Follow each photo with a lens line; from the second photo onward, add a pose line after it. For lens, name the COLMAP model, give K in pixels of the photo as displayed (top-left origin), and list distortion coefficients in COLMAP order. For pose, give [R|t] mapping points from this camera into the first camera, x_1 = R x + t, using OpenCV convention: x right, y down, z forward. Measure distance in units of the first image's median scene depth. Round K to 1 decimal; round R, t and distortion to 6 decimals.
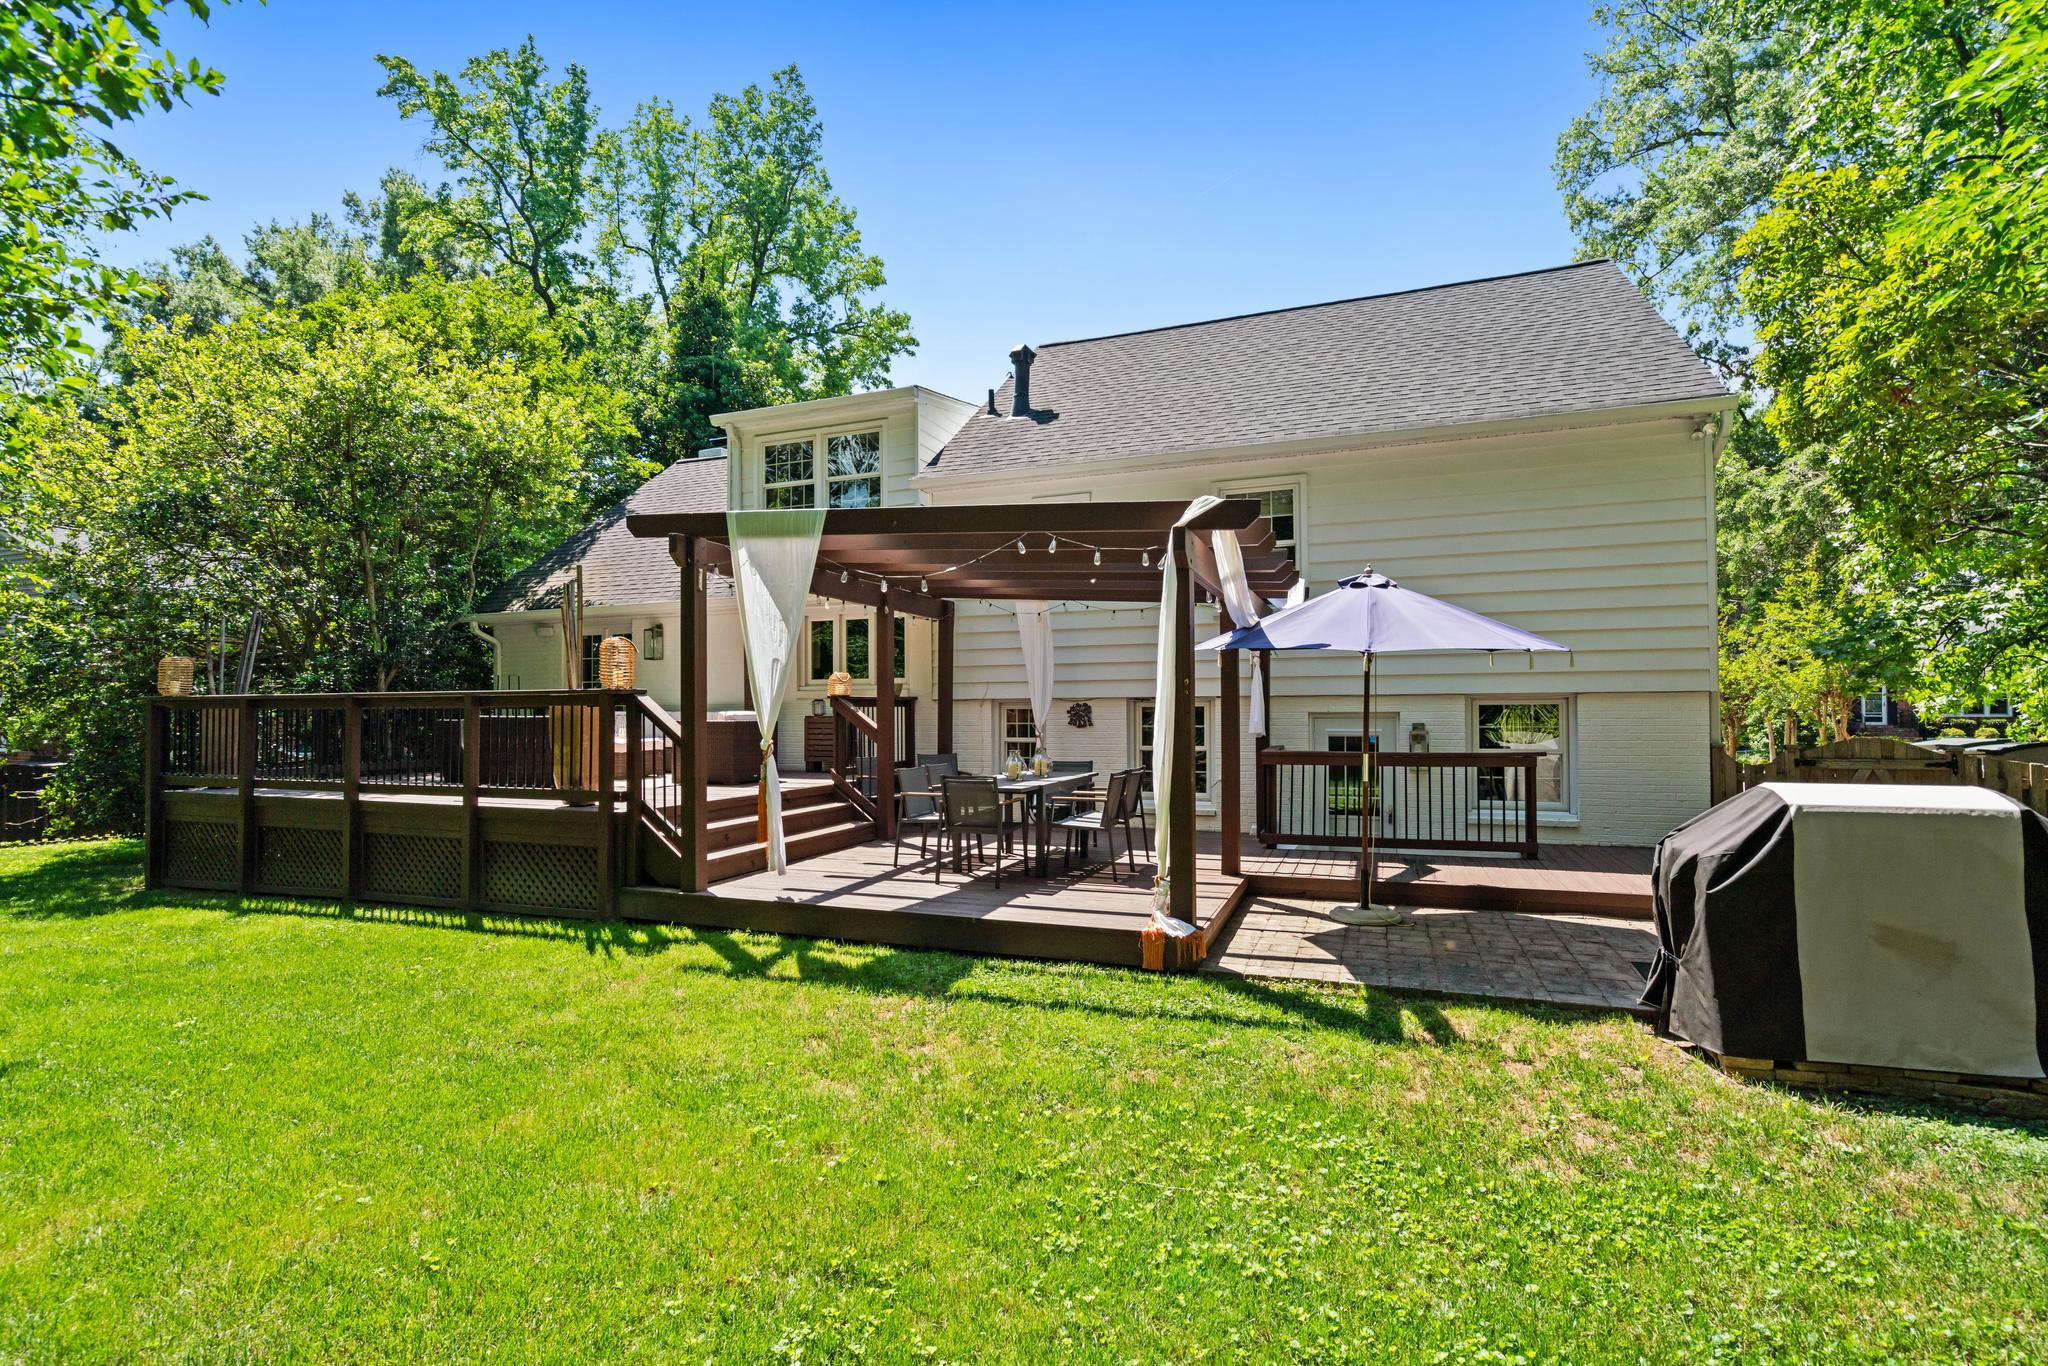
lens RADIAL K [[923.6, 0, 1022.6], [0, 923.6, 717.8], [0, 0, 1]] dist [0.001184, 0.000345]
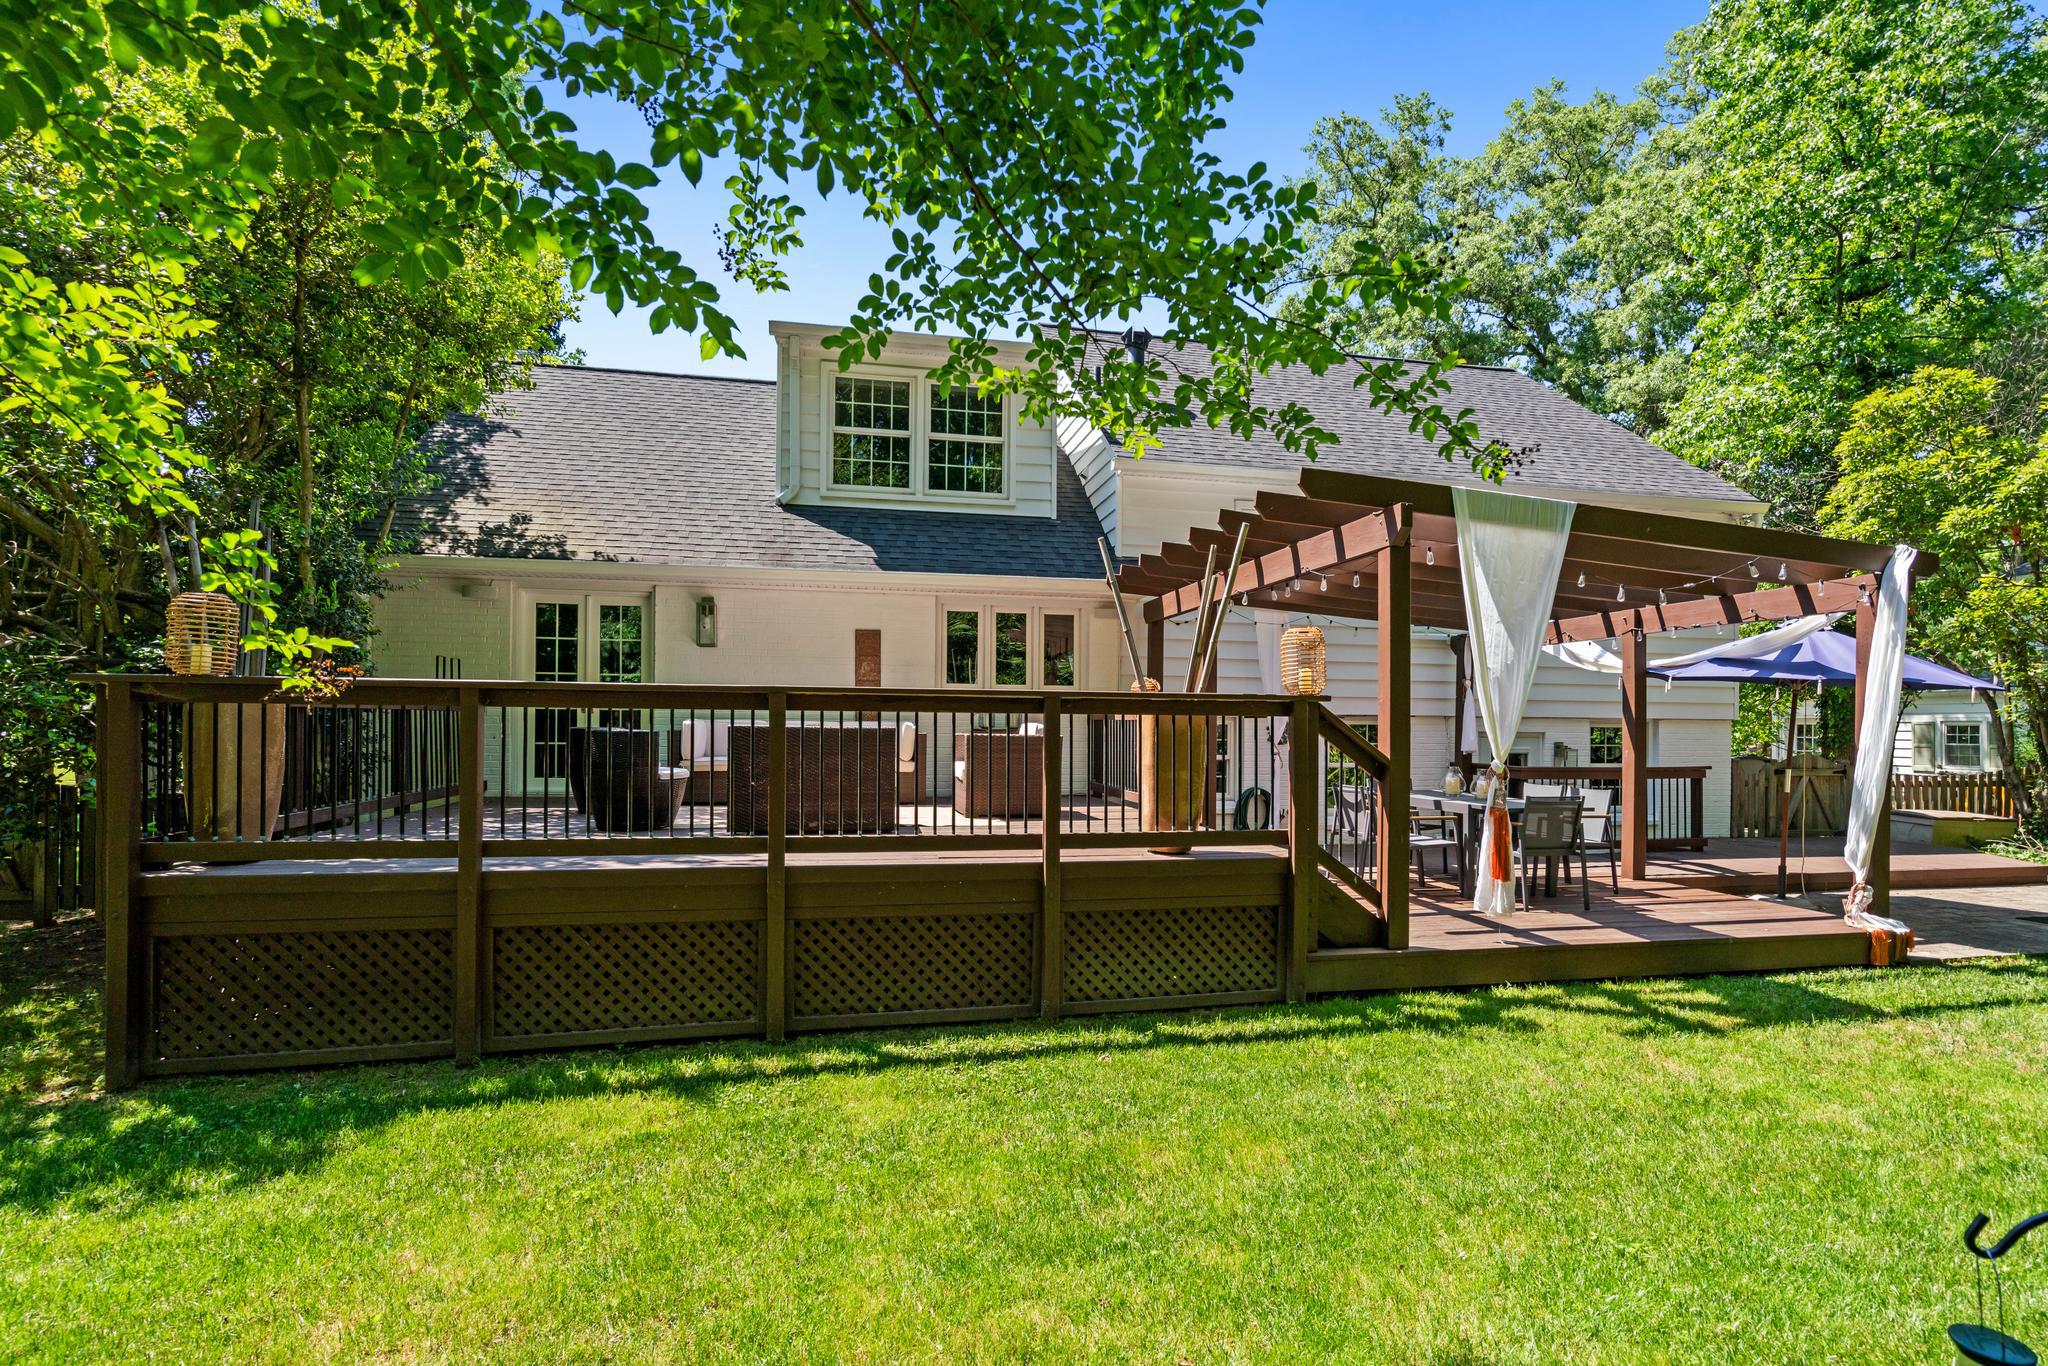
lens RADIAL K [[945.5, 0, 1032.8], [0, 945.5, 723.6], [0, 0, 1]] dist [-0.000797, 0.000540]
pose [[0.840420, 0.014916, 0.541730, -0.673844], [-0.009195, 0.999870, -0.013265, 0.003755], [-0.541858, 0.006166, 0.840448, 0.302451]]
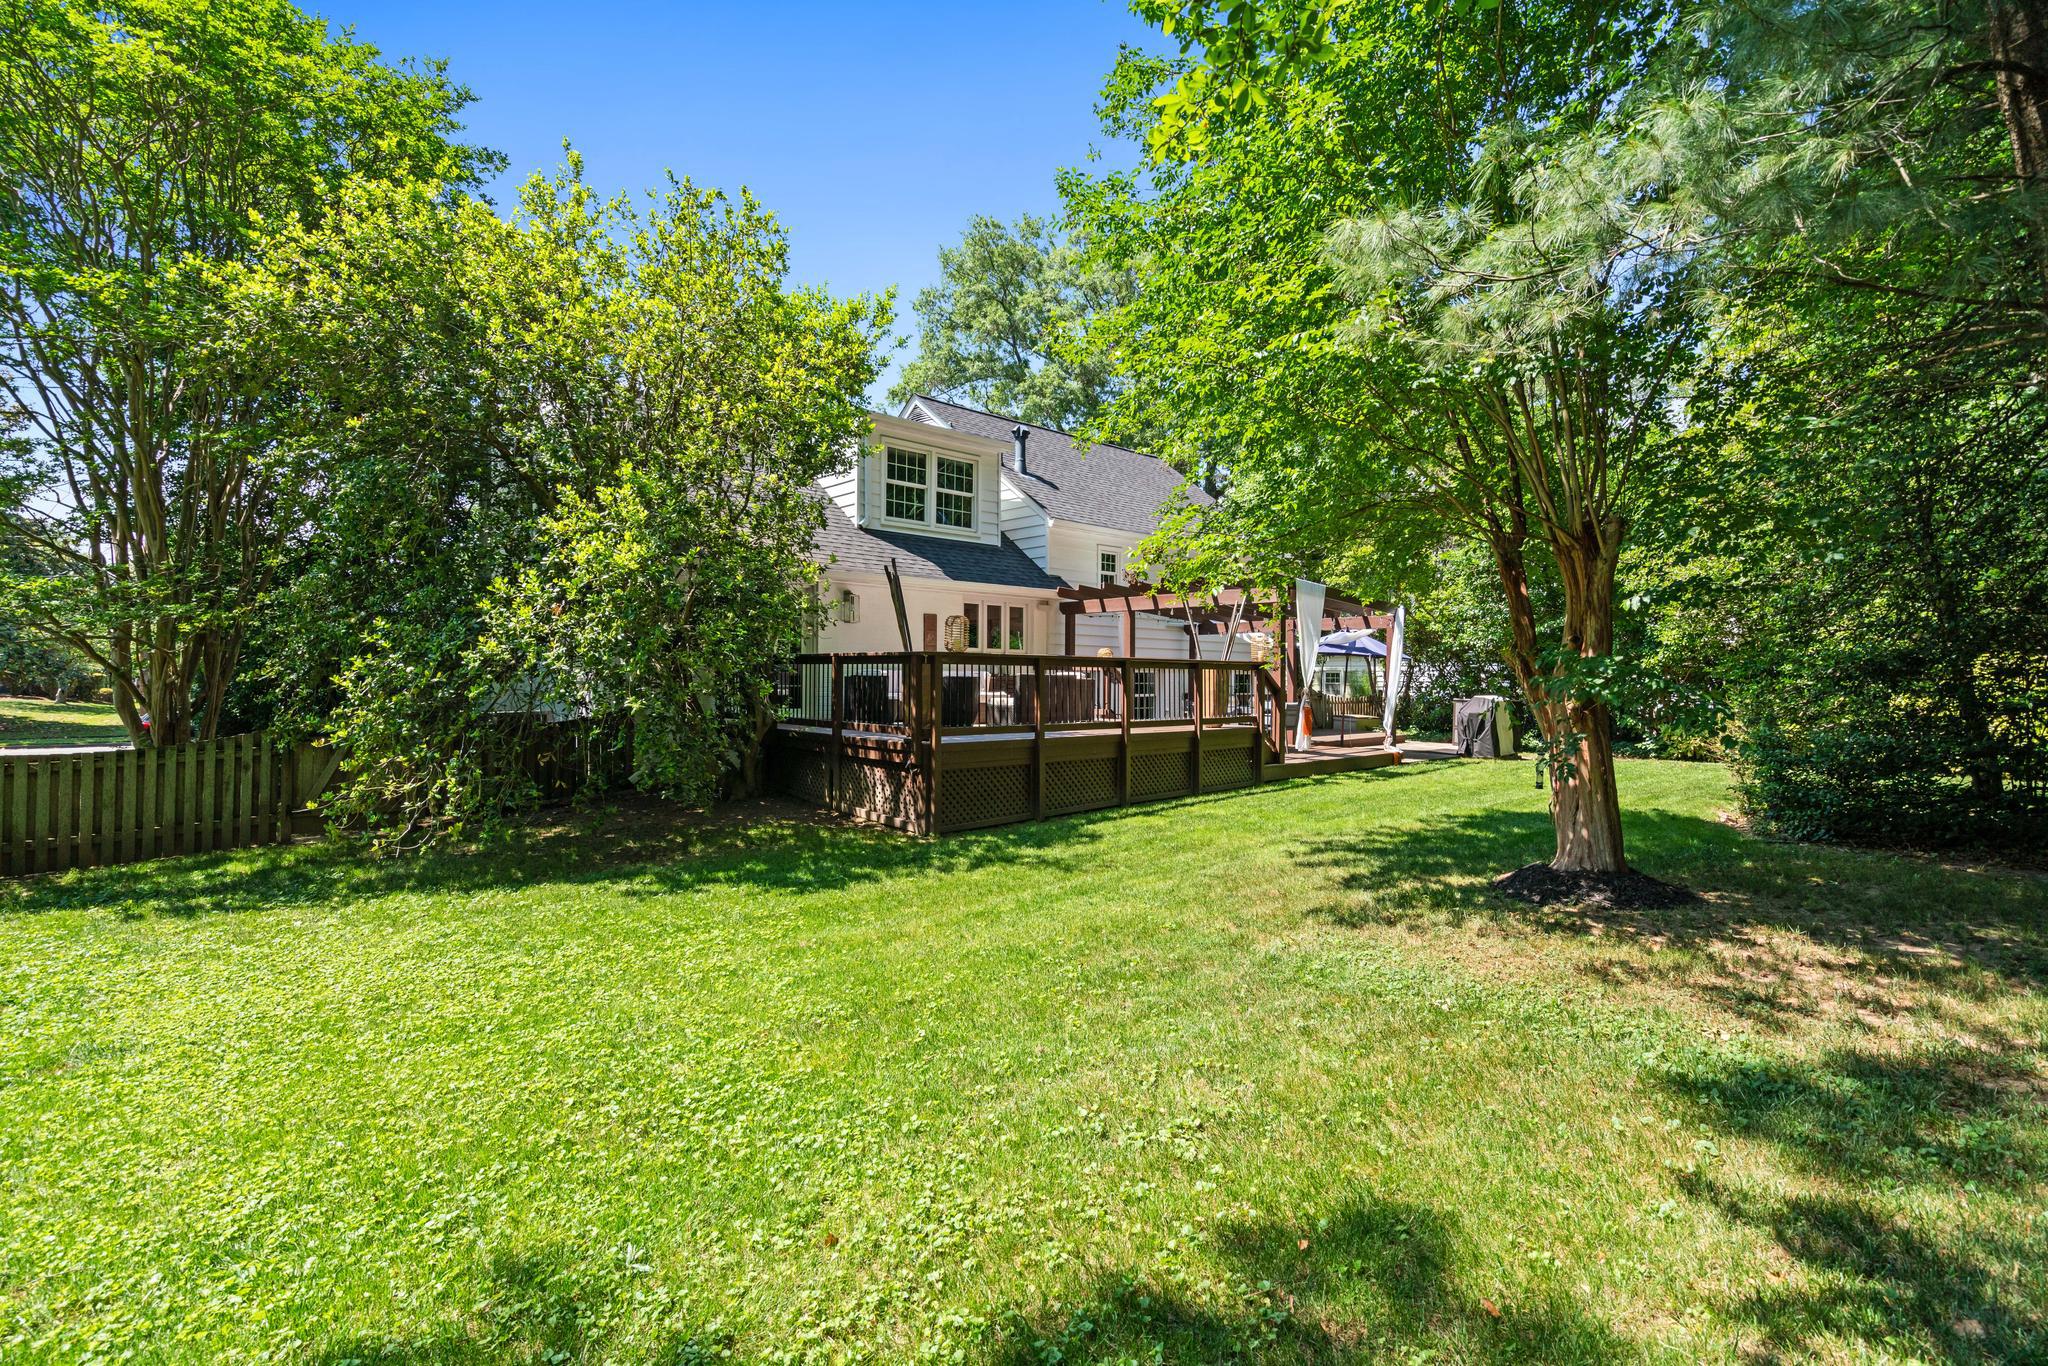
lens RADIAL K [[928.4, 0, 1024.0], [0, 928.4, 683.0], [0, 0, 1]] dist [-0.001384, 0.000579]
pose [[0.435421, 0.003559, 0.900220, -1.519182], [-0.001585, 0.999994, -0.003186, 0.013158], [-0.900225, -0.000040, 0.435424, 0.394030]]
